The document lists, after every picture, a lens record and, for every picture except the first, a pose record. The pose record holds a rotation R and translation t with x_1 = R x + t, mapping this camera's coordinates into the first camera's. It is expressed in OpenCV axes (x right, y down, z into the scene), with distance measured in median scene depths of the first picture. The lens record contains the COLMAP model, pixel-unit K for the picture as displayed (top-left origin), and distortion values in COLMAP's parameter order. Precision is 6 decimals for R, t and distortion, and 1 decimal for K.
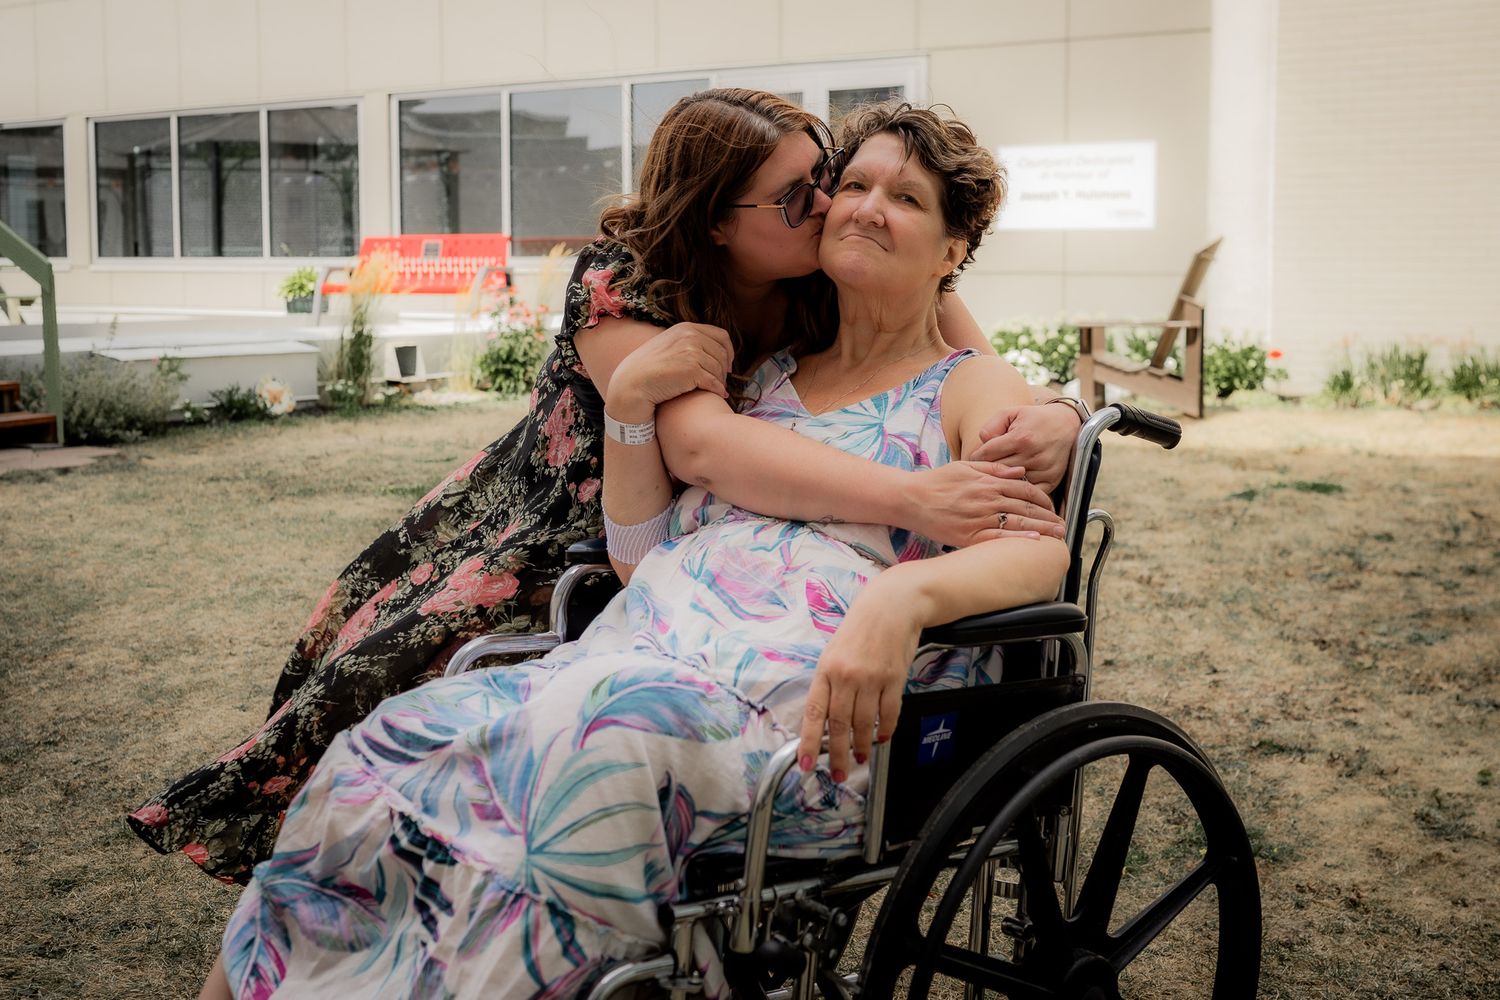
lens RADIAL K [[1642.3, 0, 750.0], [0, 1642.3, 500.0], [0, 0, 1]] dist [0.011242, 0.005971]
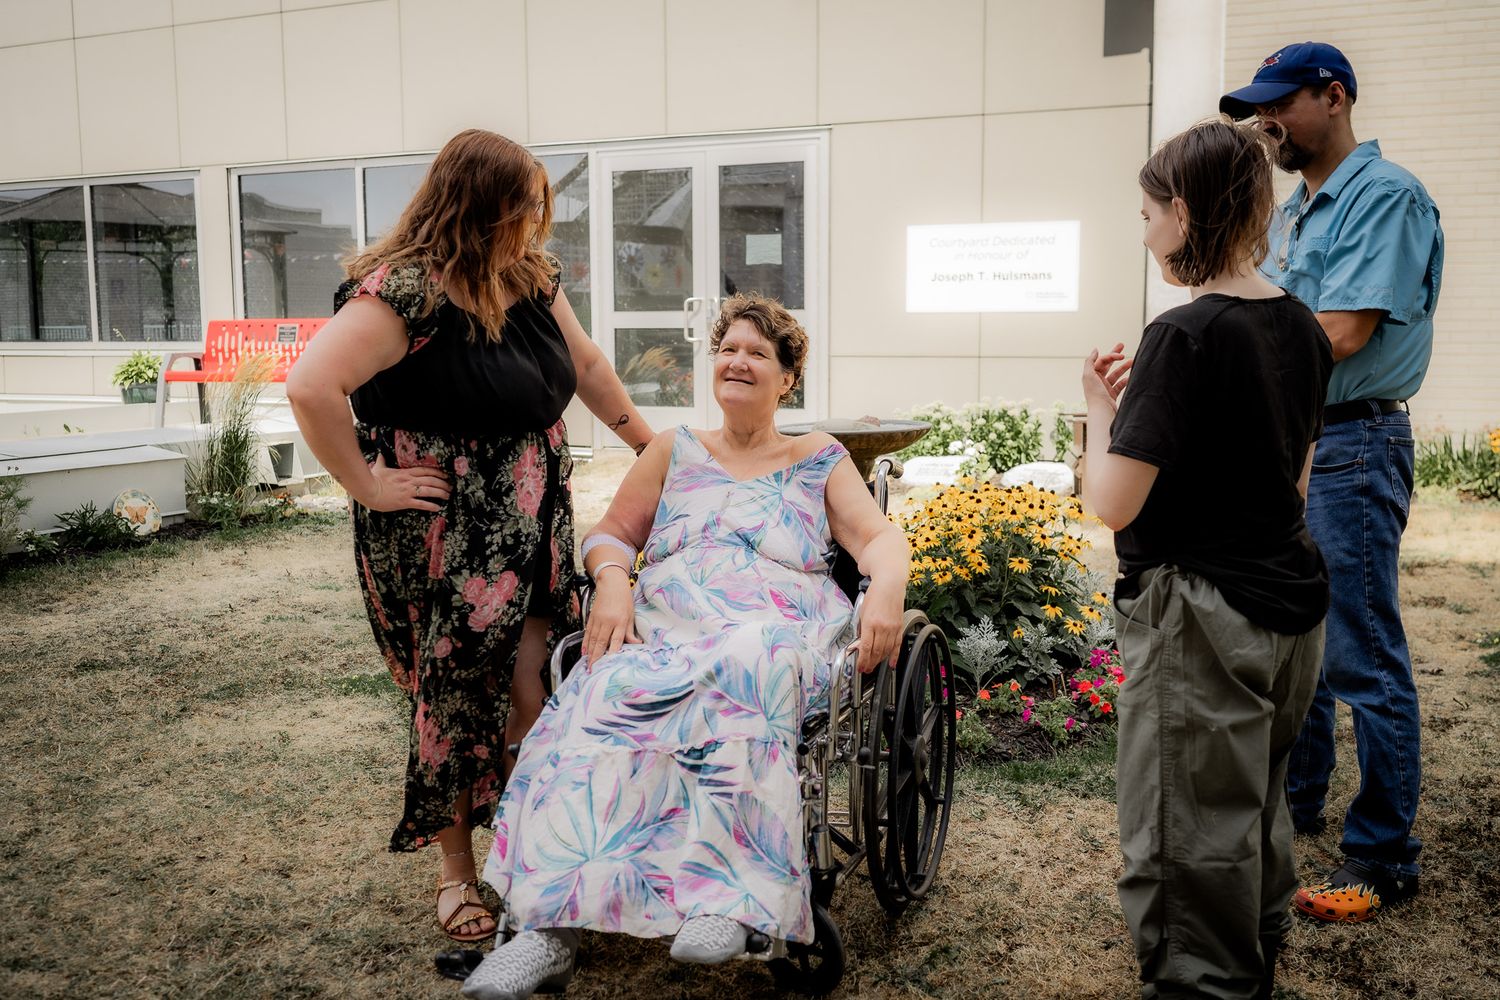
lens RADIAL K [[1429.1, 0, 750.0], [0, 1429.1, 500.0], [0, 0, 1]] dist [0.006942, -0.004230]
pose [[0.987699, -0.024286, 0.154471, -0.078251], [0.028731, 0.999233, -0.026611, -0.035598], [-0.153706, 0.030722, 0.987639, 0.195061]]
